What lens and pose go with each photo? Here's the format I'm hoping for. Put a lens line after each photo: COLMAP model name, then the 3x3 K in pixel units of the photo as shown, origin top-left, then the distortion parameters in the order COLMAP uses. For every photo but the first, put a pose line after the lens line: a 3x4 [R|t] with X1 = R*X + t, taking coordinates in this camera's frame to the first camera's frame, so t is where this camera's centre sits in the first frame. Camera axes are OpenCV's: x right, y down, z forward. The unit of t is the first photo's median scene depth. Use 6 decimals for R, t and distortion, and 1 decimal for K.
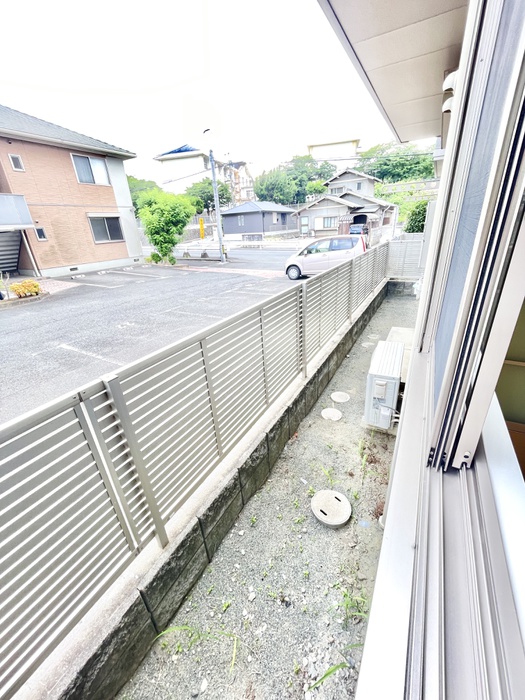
lens RADIAL K [[281.1, 0, 262.5], [0, 281.1, 350.0], [0, 0, 1]] dist [-0.001442, -0.000146]
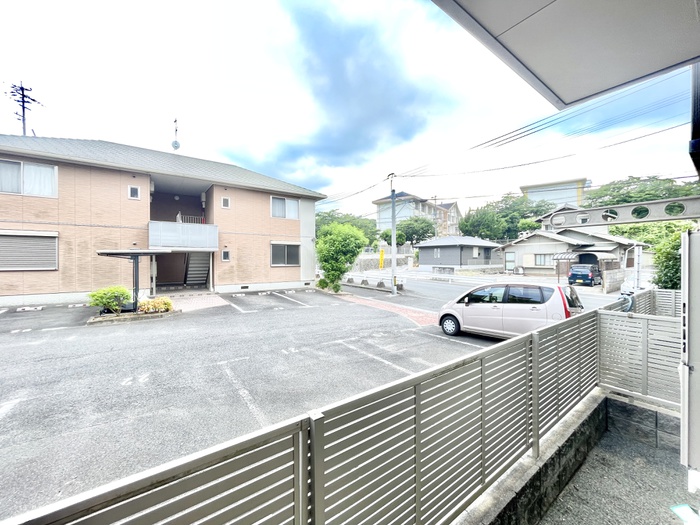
lens RADIAL K [[281.1, 0, 350.0], [0, 281.1, 262.5], [0, 0, 1]] dist [-0.001442, -0.000146]
pose [[0.912048, 0.059719, -0.405711, 0.092599], [-0.209661, 0.918167, -0.336173, -0.077261], [0.352435, 0.391668, 0.849933, 0.152073]]
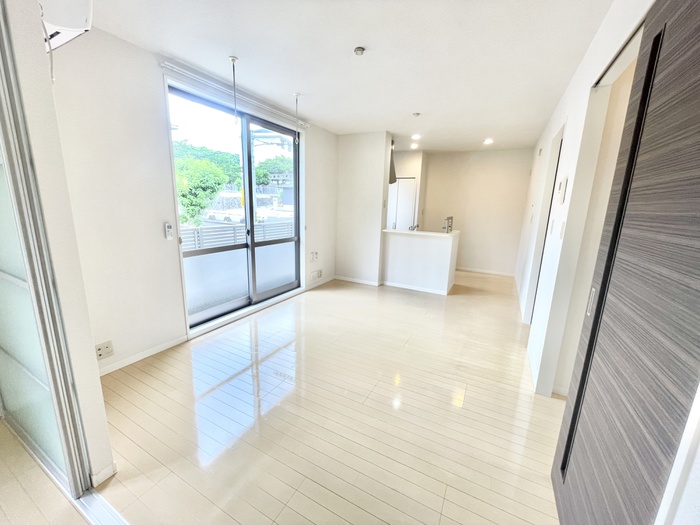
lens RADIAL K [[281.1, 0, 350.0], [0, 281.1, 262.5], [0, 0, 1]] dist [-0.001442, -0.000146]
pose [[0.995380, 0.082610, 0.048934, 0.165964], [-0.070848, 0.975904, -0.206376, -0.008954], [-0.064803, 0.201956, 0.977248, 0.008135]]
